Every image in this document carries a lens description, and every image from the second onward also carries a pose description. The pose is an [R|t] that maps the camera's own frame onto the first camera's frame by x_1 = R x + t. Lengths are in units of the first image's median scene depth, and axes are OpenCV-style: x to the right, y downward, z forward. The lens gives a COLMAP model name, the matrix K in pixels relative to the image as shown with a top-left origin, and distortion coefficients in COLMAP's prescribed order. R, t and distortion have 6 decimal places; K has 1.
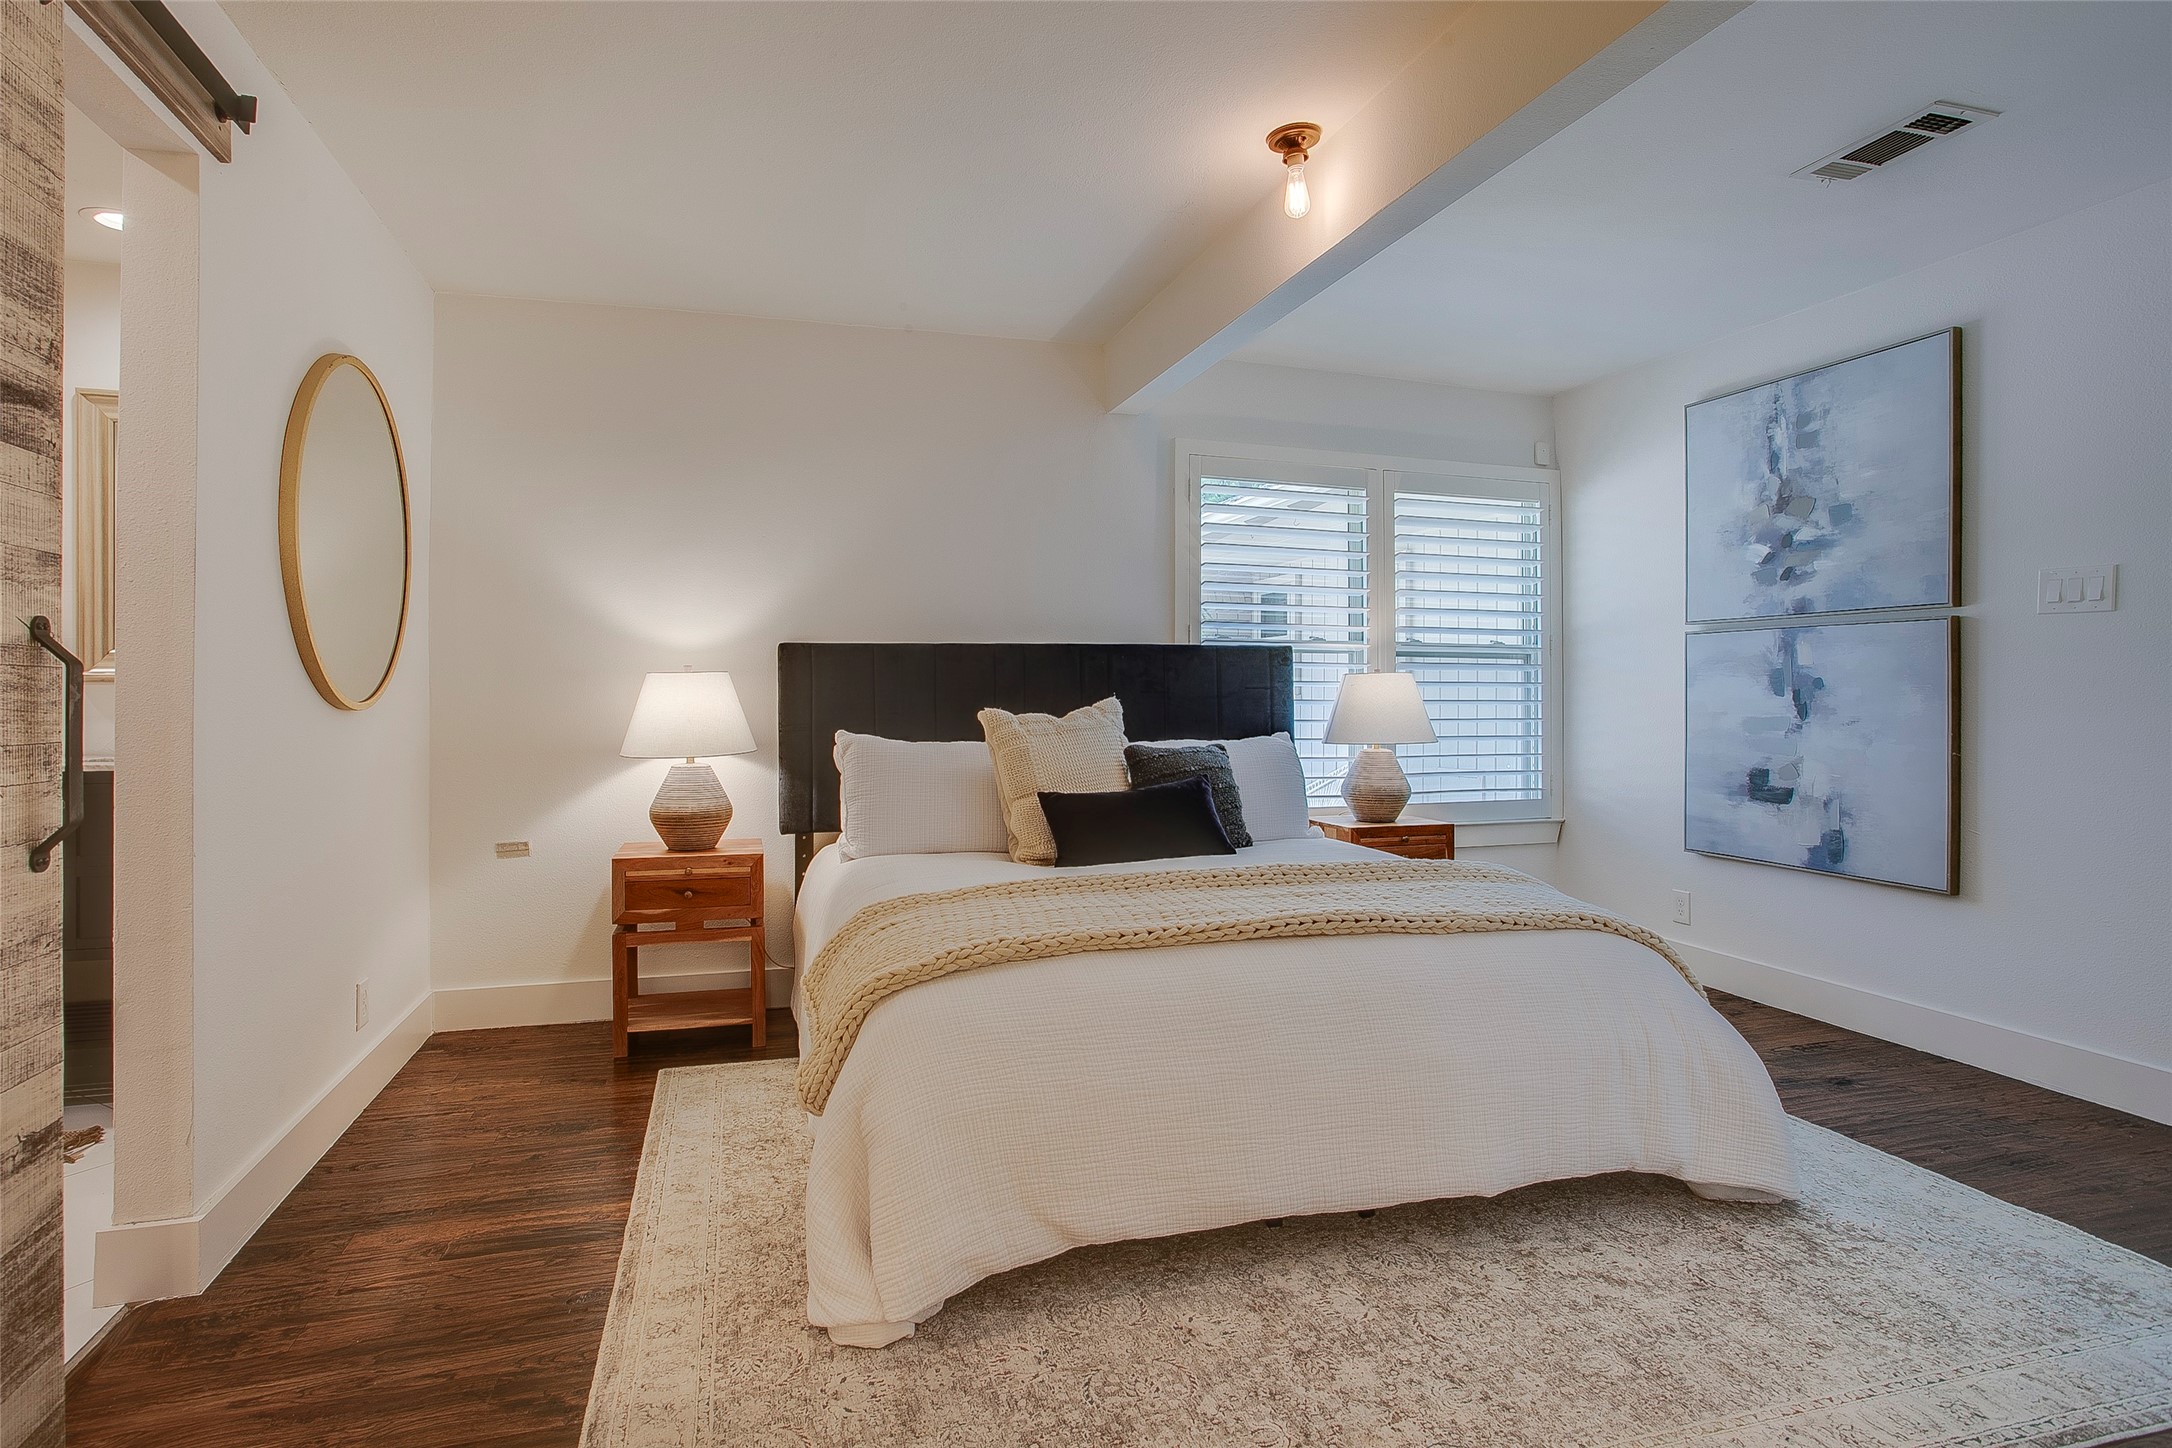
lens RADIAL K [[1085.2, 0, 1090.7], [0, 1085.2, 696.1], [0, 0, 1]] dist [-0.024559, 0.000764]
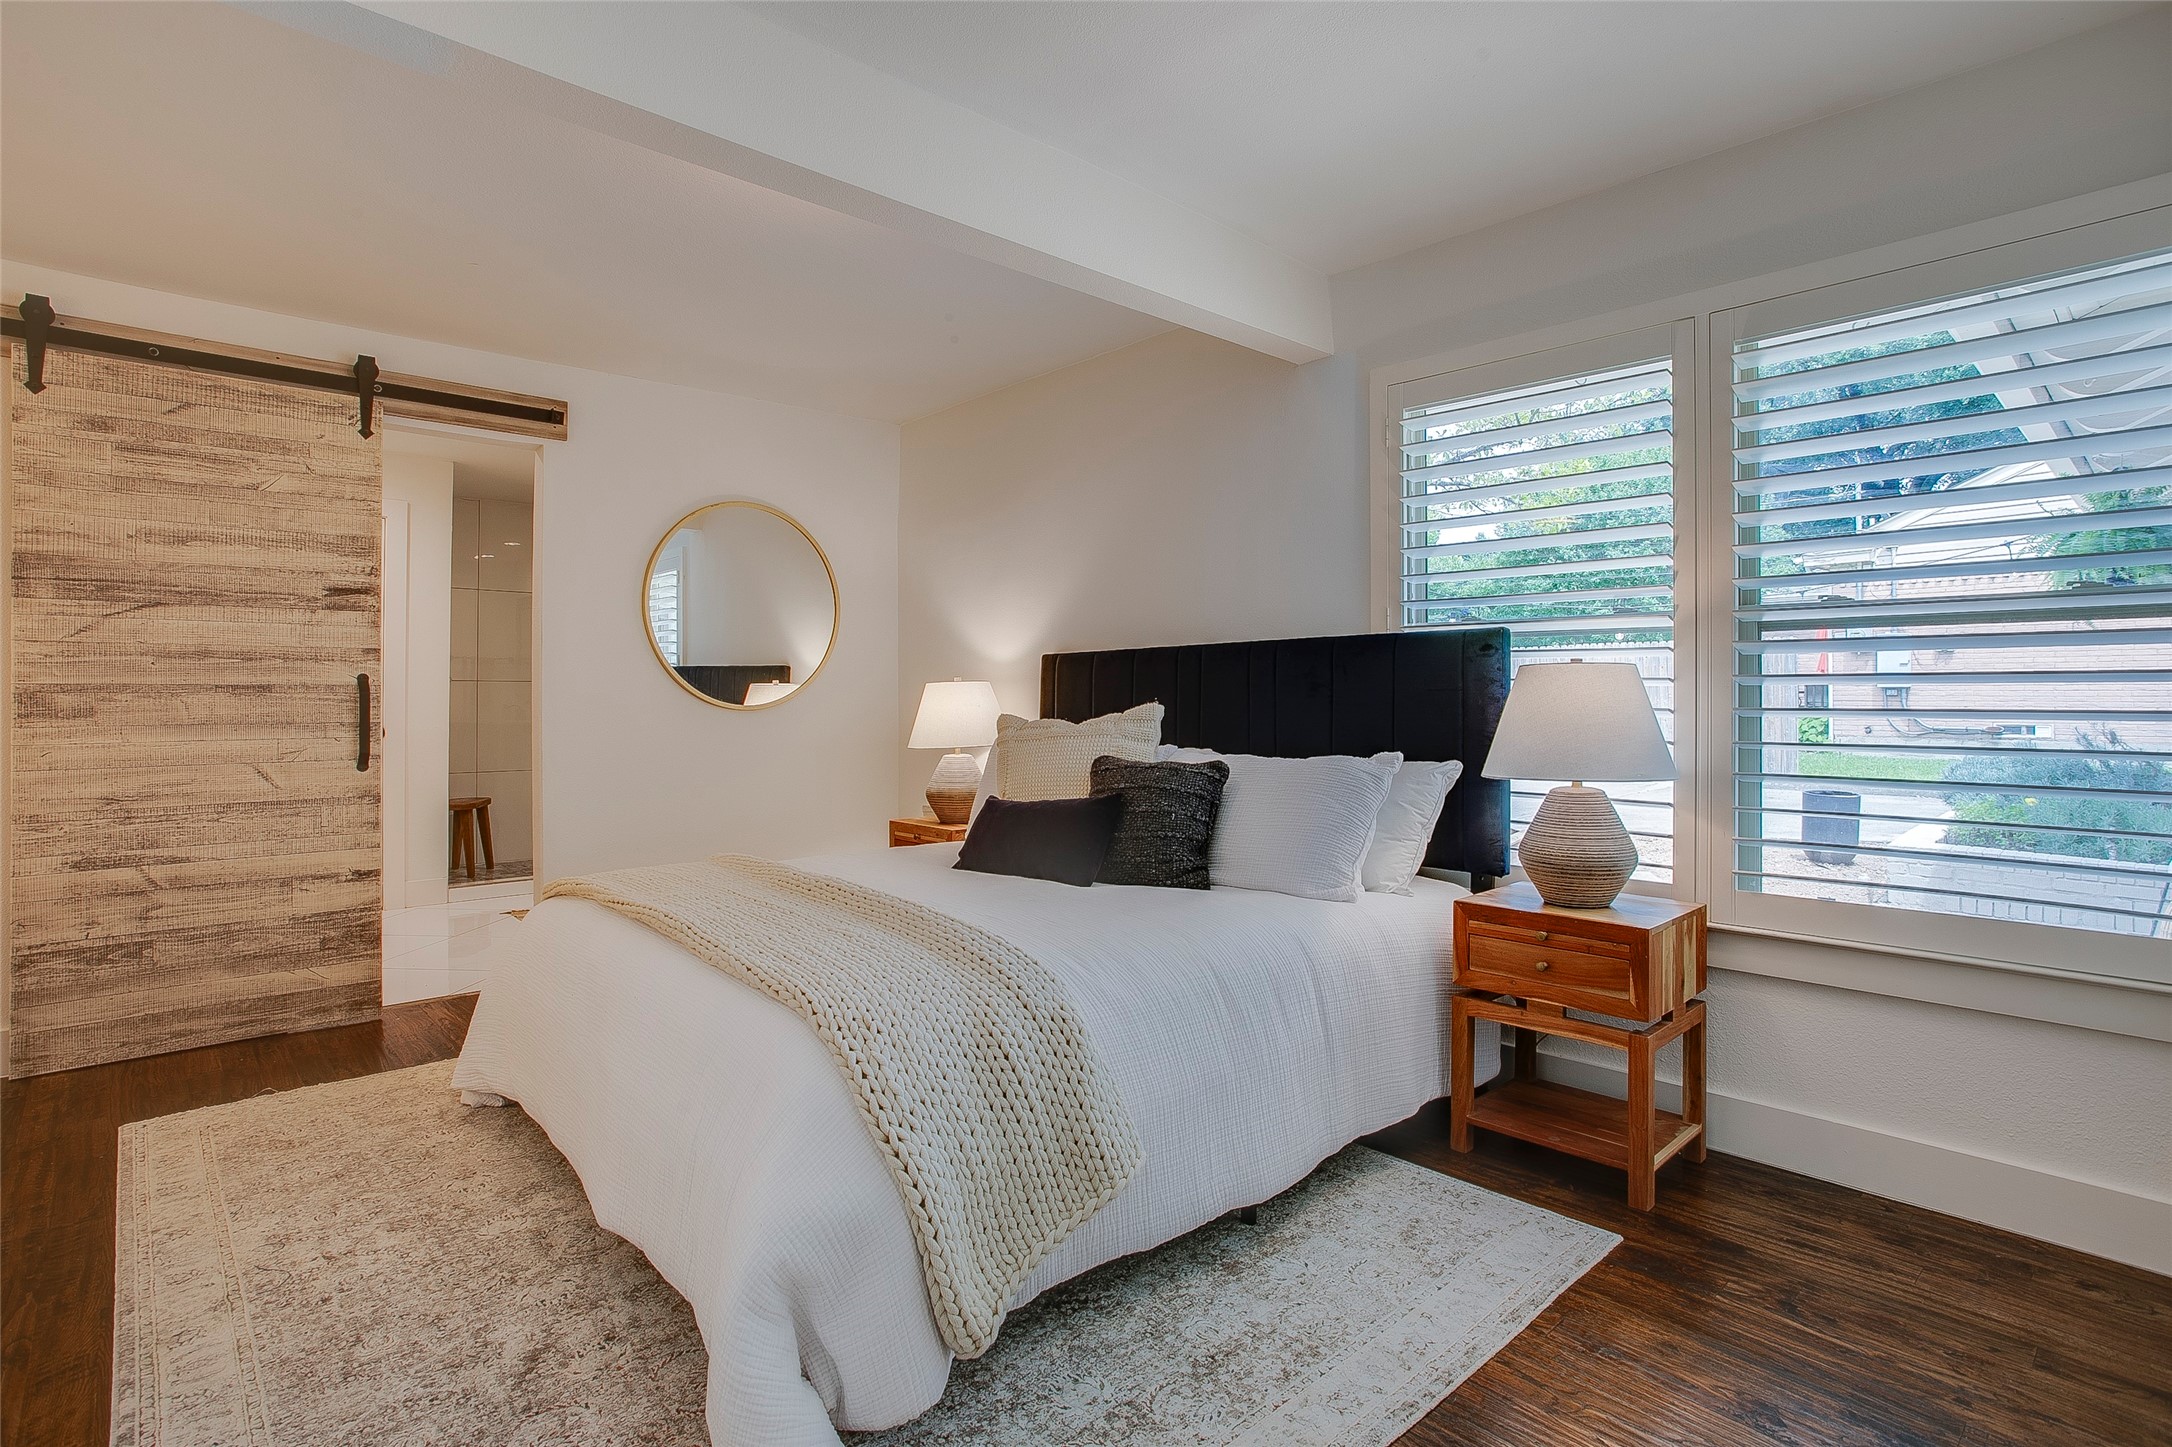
lens RADIAL K [[1085.2, 0, 1090.7], [0, 1085.2, 695.6], [0, 0, 1]] dist [-0.024559, 0.000764]
pose [[0.428408, -0.000530, -0.903585, 0.698963], [0.005551, 0.999983, 0.002045, -0.005929], [0.903568, -0.005892, 0.428404, 0.481179]]
